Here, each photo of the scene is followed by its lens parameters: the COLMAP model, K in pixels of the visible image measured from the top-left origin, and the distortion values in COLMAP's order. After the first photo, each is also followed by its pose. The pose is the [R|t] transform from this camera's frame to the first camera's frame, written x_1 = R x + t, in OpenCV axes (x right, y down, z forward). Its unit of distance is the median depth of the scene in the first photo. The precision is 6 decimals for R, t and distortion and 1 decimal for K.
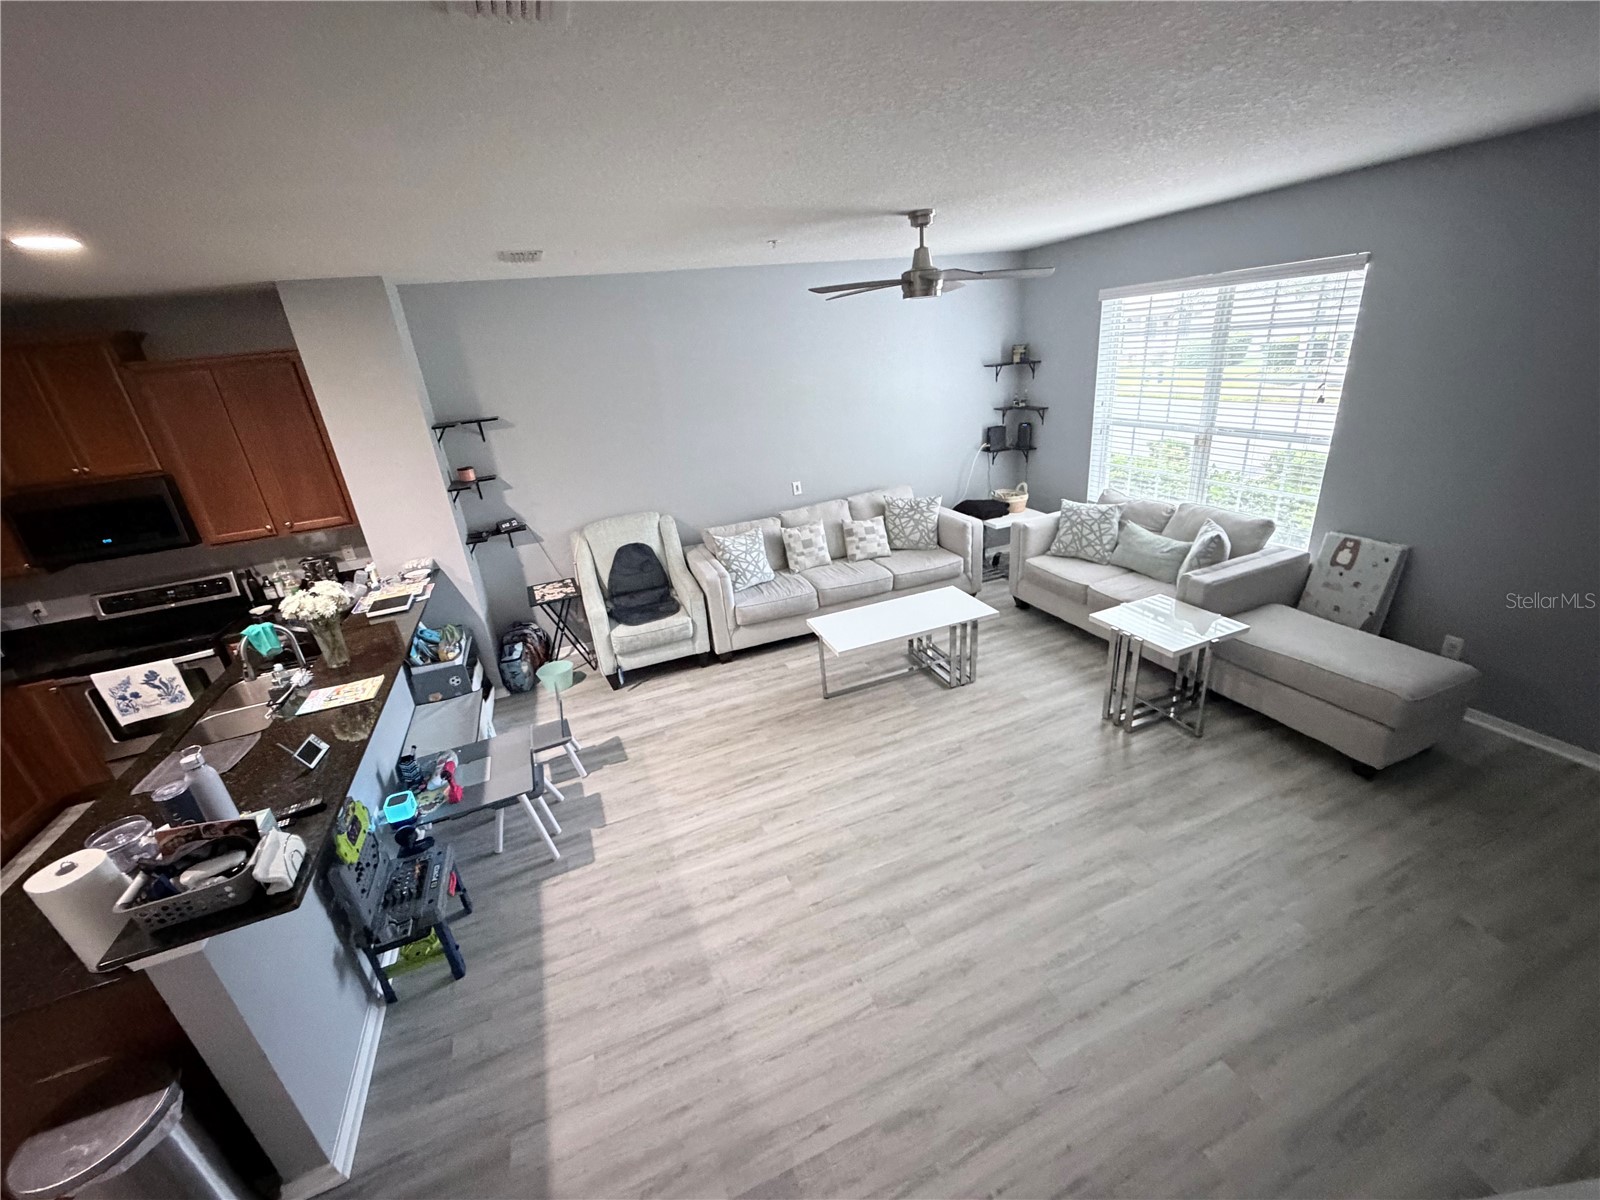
lens RADIAL K [[638.4, 0, 799.2], [0, 638.4, 598.8], [0, 0, 1]] dist [0.002482, -0.000281]
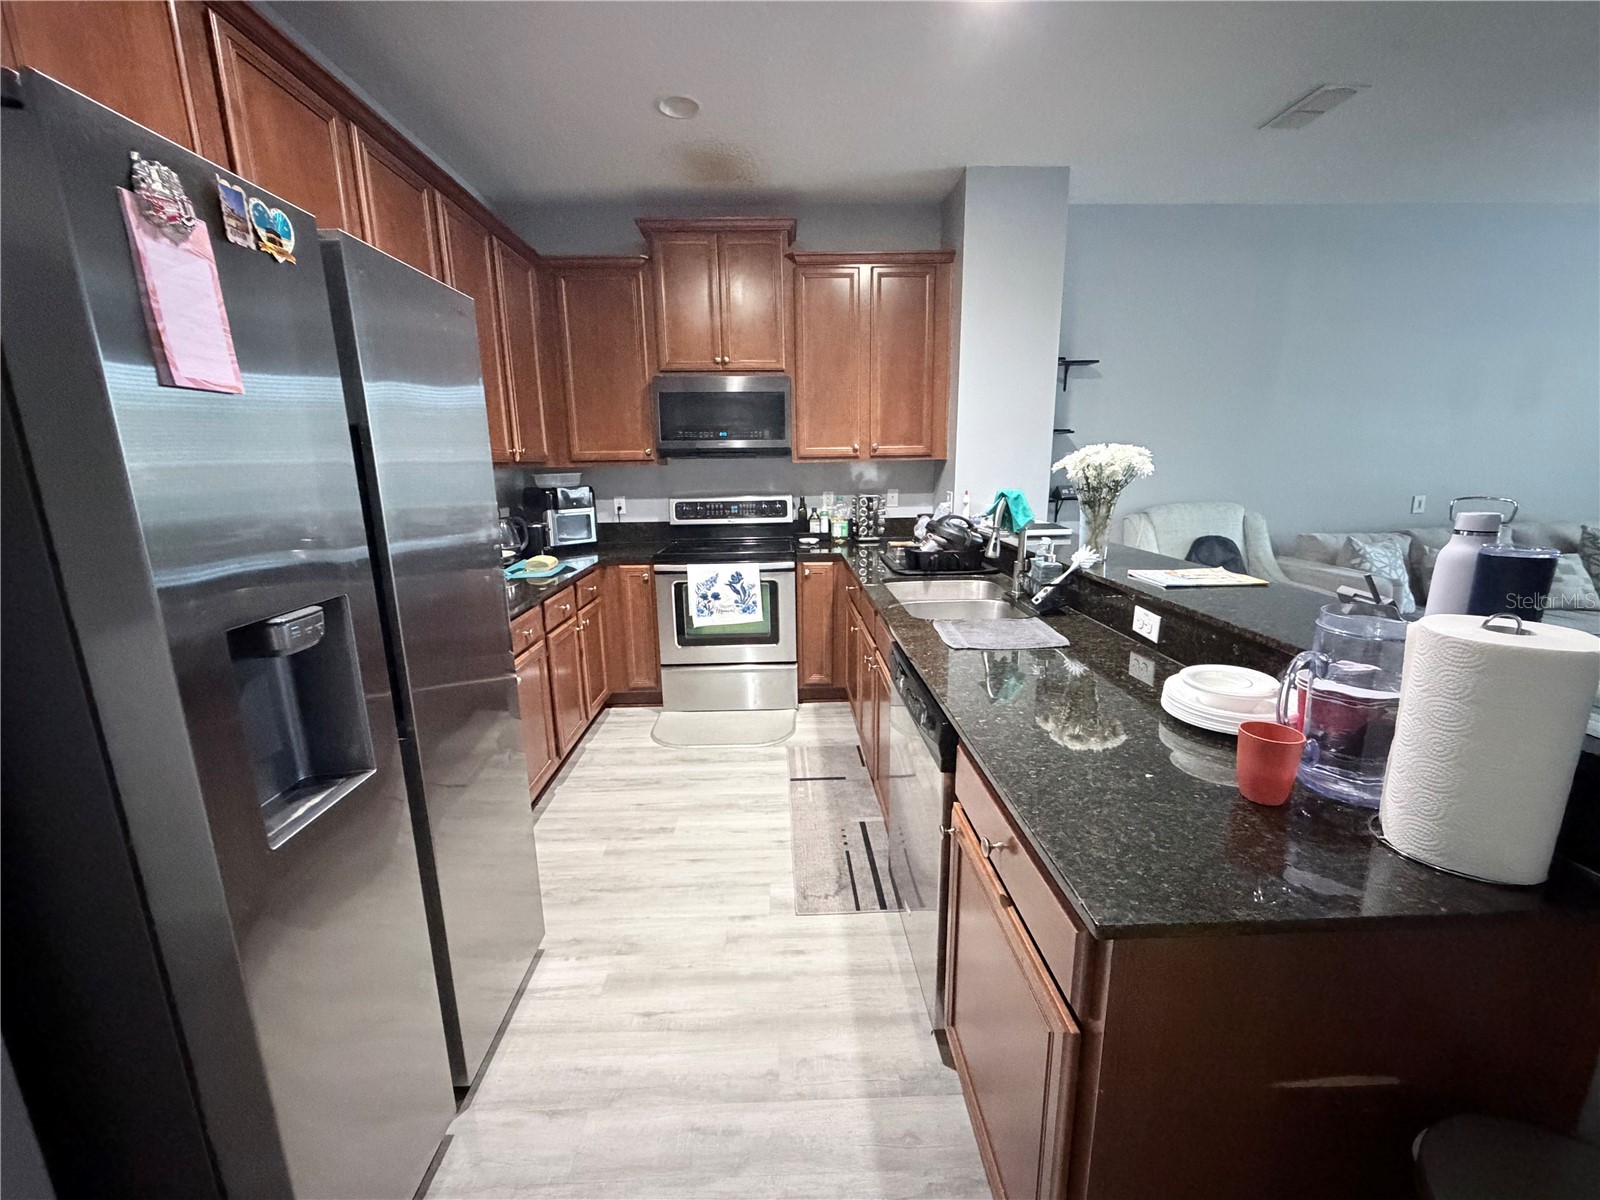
lens RADIAL K [[638.4, 0, 801.2], [0, 638.4, 600.5], [0, 0, 1]] dist [0.002482, -0.000281]
pose [[0.938539, 0.150008, -0.310873, -0.569228], [-0.193820, 0.974270, -0.115028, 0.211517], [0.285620, 0.168212, 0.943465, 0.158003]]
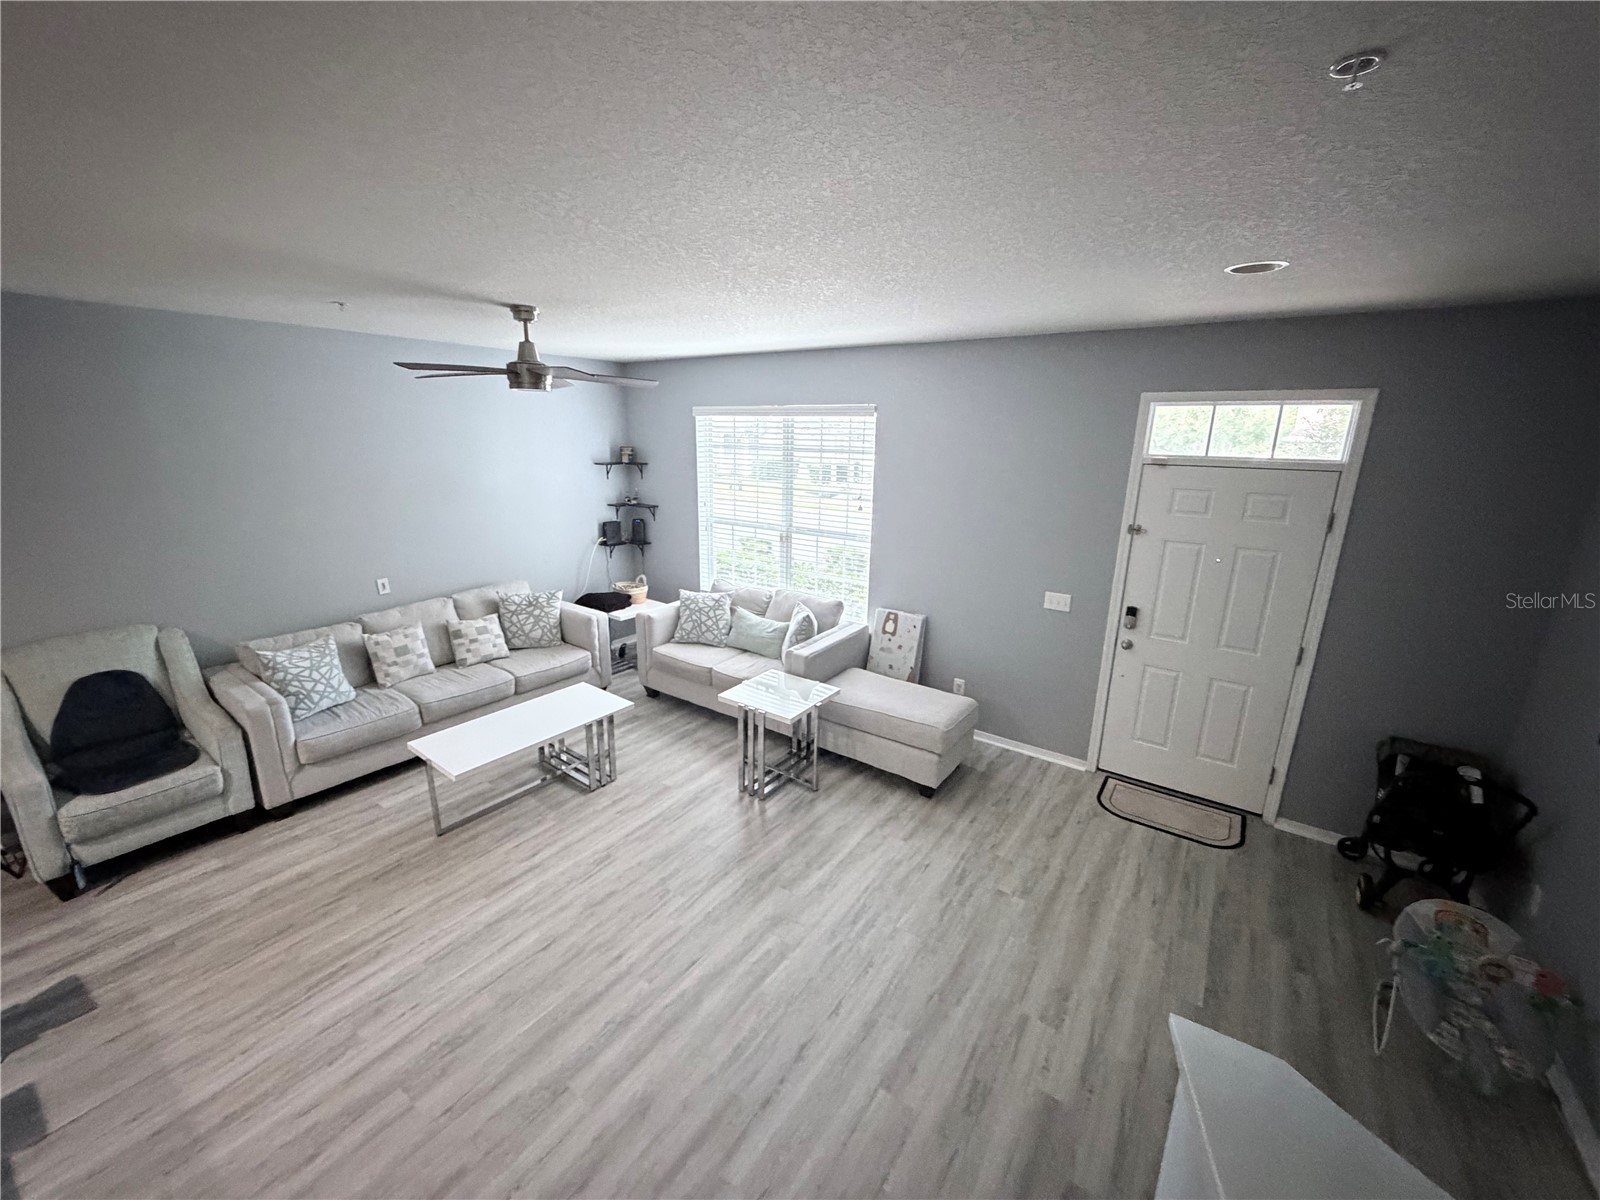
lens RADIAL K [[638.4, 0, 792.4], [0, 638.4, 598.8], [0, 0, 1]] dist [0.002482, -0.000281]
pose [[0.835766, -0.037802, 0.547783, -0.018910], [0.117259, 0.986901, -0.110799, -0.000942], [-0.536420, 0.156835, 0.829251, 0.022726]]
